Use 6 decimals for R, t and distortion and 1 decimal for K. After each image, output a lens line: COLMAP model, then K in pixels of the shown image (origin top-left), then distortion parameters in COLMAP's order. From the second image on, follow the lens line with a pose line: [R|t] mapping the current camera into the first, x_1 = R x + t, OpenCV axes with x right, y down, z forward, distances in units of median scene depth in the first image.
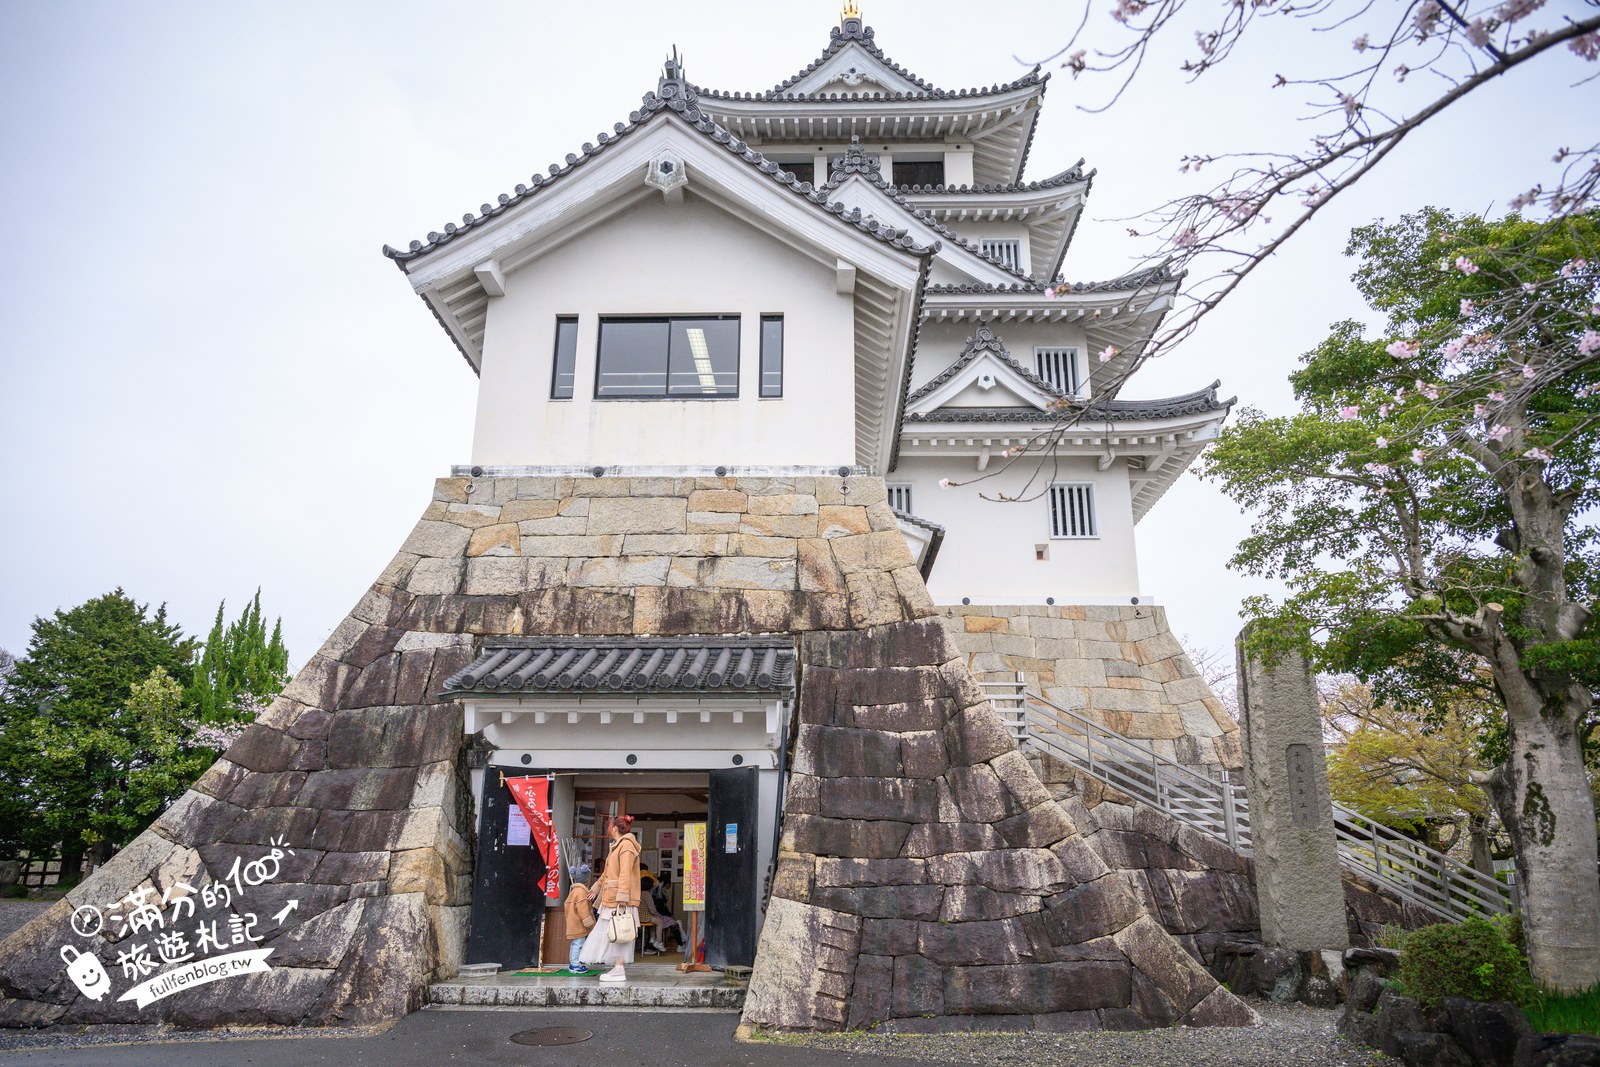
lens RADIAL K [[1066.1, 0, 800.0], [0, 1066.1, 533.5], [0, 0, 1]] dist [0.006543, 0.001110]
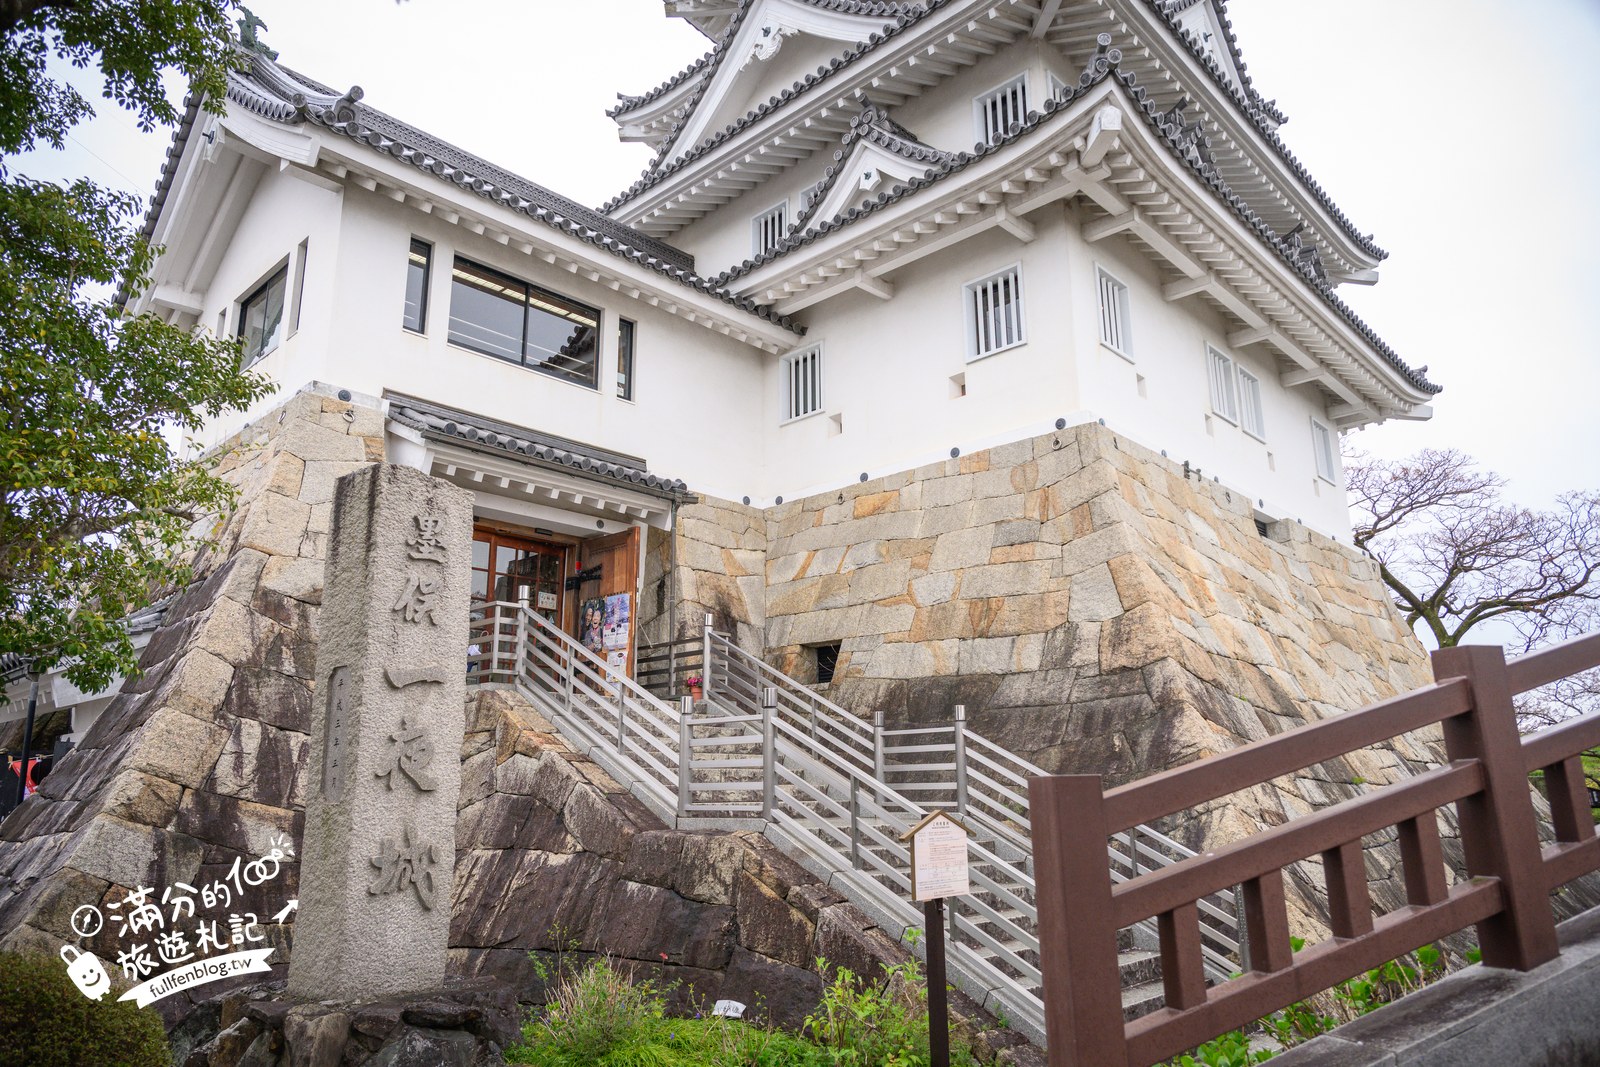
lens RADIAL K [[1066.1, 0, 800.0], [0, 1066.1, 533.5], [0, 0, 1]] dist [0.006543, 0.001110]
pose [[0.747991, -0.174317, -0.640408, 0.611253], [0.209942, 0.977491, -0.020859, 0.111139], [0.629630, -0.118846, 0.767751, 0.405307]]
